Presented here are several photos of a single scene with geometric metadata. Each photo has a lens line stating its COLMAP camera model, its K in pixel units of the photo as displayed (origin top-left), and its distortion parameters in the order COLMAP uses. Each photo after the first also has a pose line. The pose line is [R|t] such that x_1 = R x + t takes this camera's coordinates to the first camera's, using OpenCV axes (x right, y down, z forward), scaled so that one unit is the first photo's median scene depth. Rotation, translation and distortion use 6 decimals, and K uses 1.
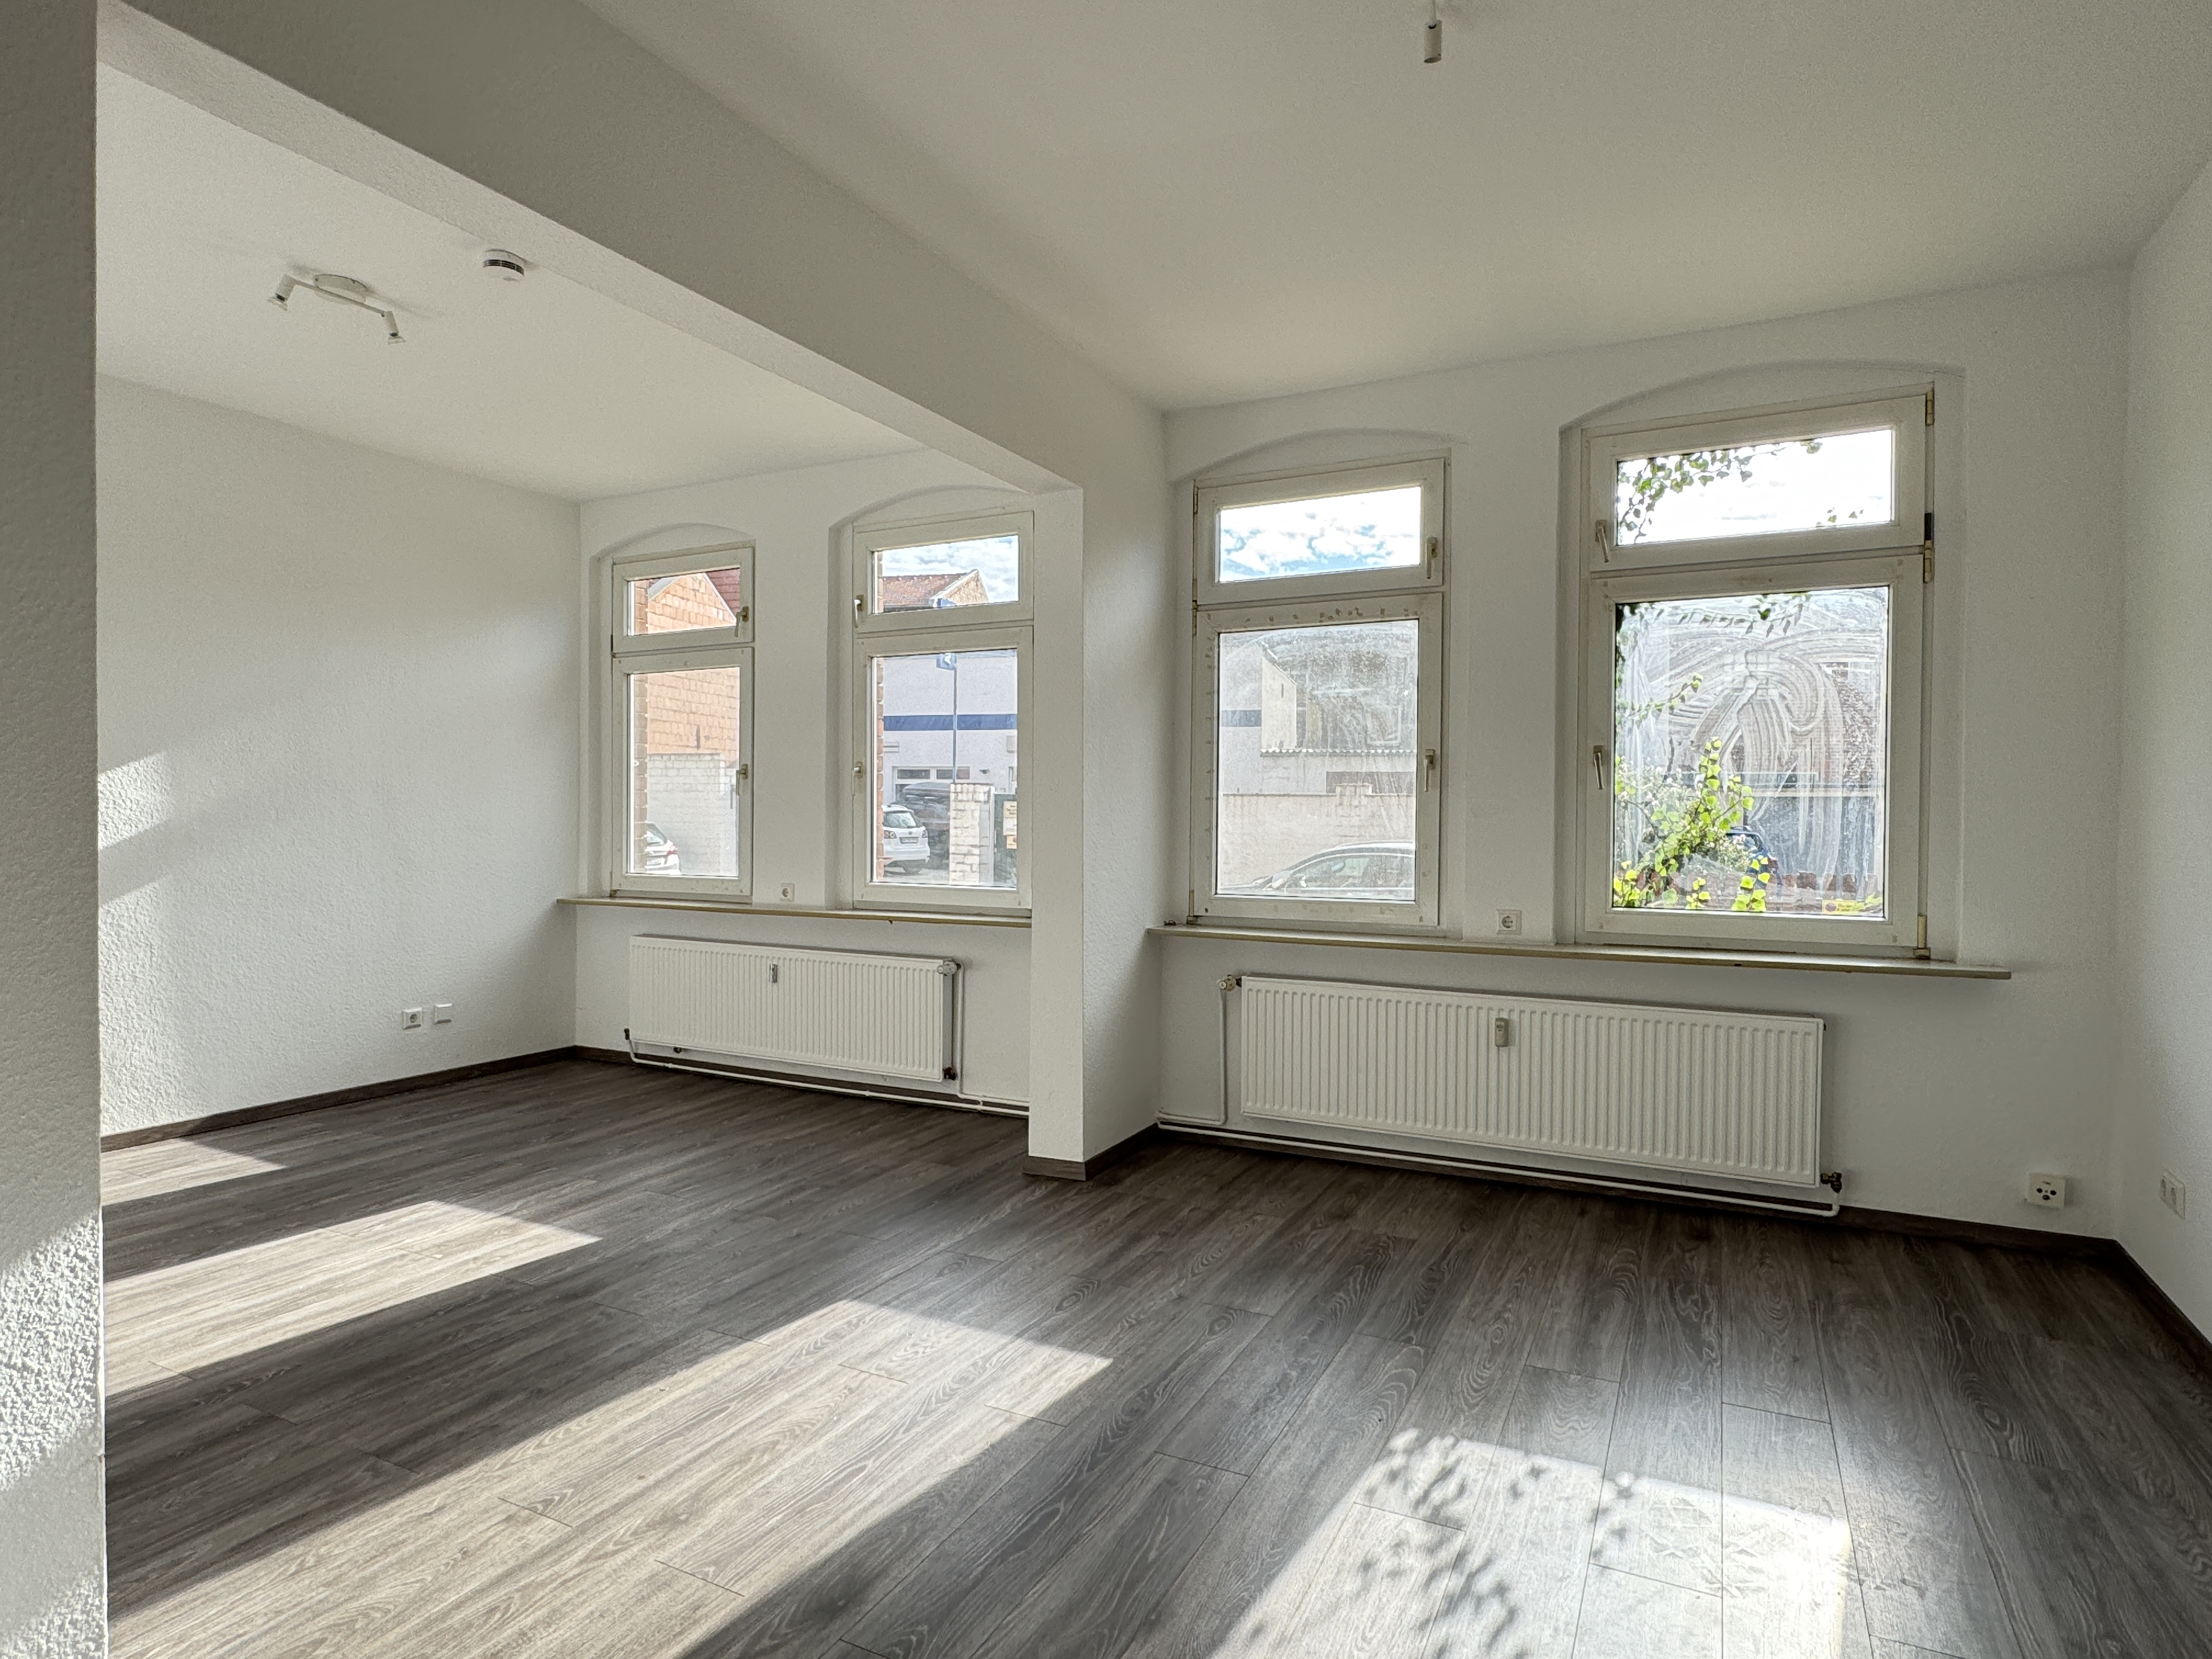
lens RADIAL K [[1216.8, 0, 1108.1], [0, 1216.8, 828.2], [0, 0, 1]] dist [-0.002537, 0.000928]
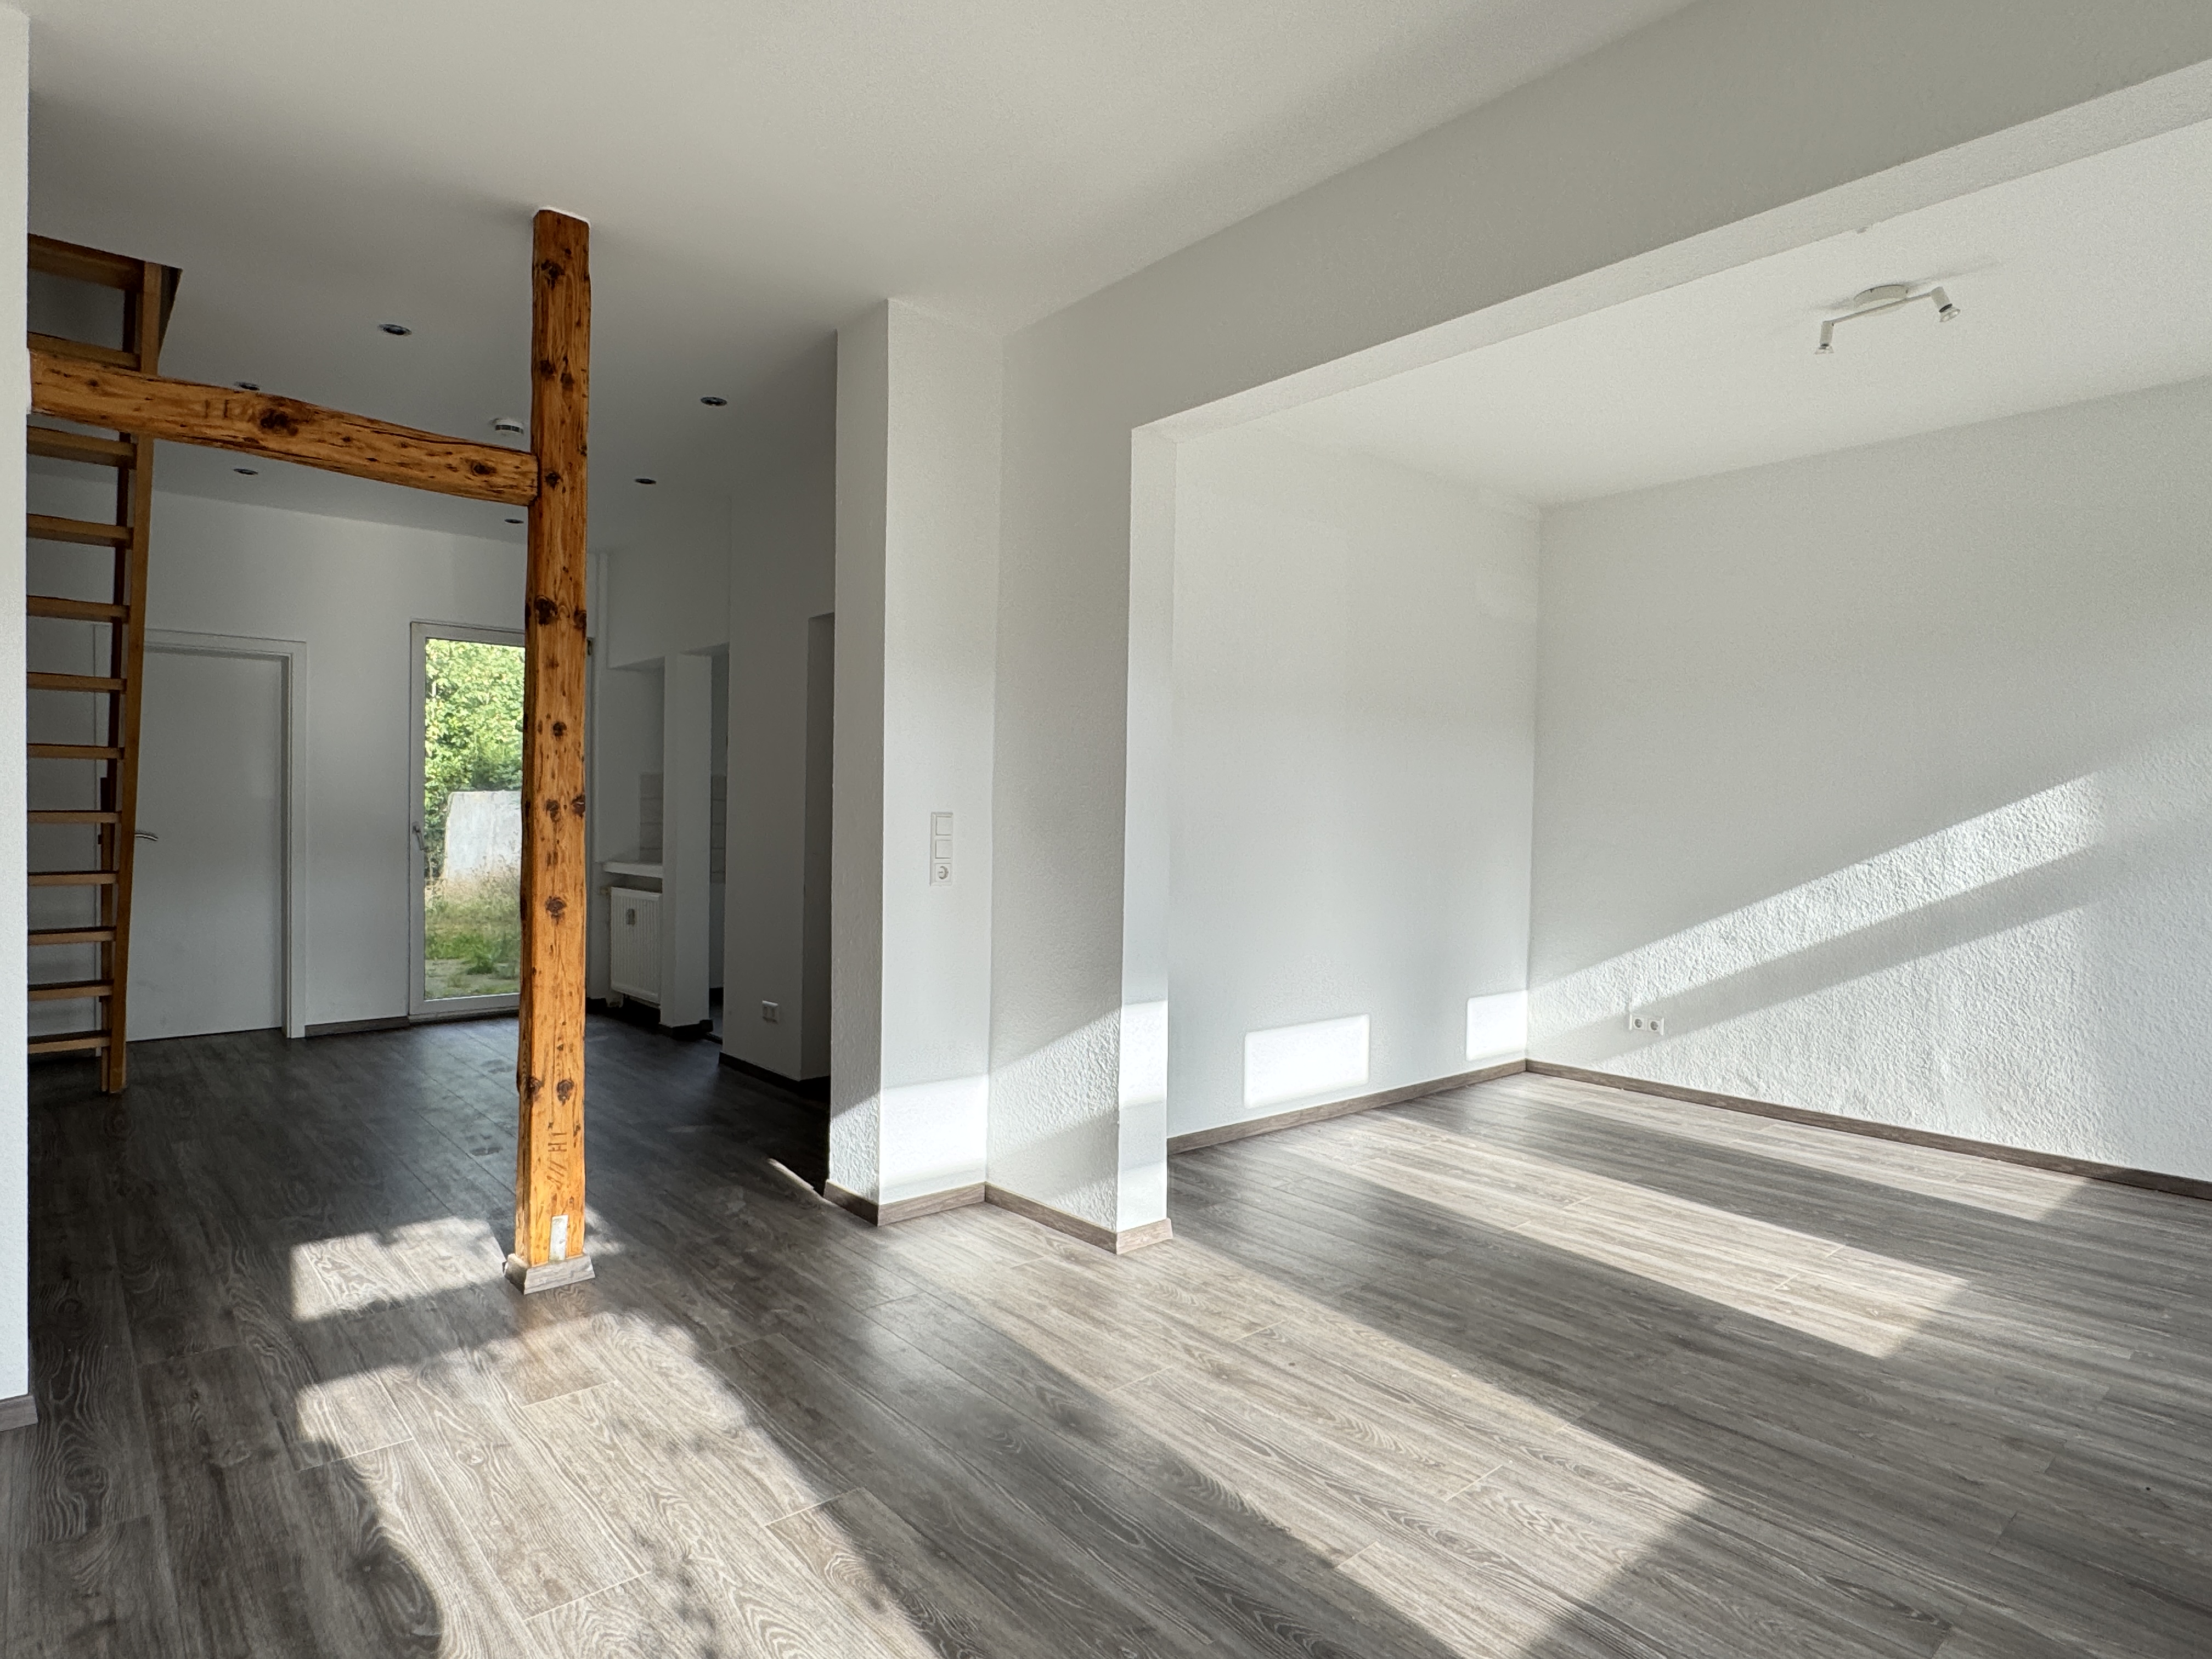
lens RADIAL K [[1216.8, 0, 1092.0], [0, 1216.8, 826.6], [0, 0, 1]] dist [-0.002537, 0.000928]
pose [[-0.380196, -0.004822, -0.924893, 0.638827], [-0.029209, 0.999550, 0.006795, -0.006153], [0.924444, 0.029598, -0.380166, 0.978325]]
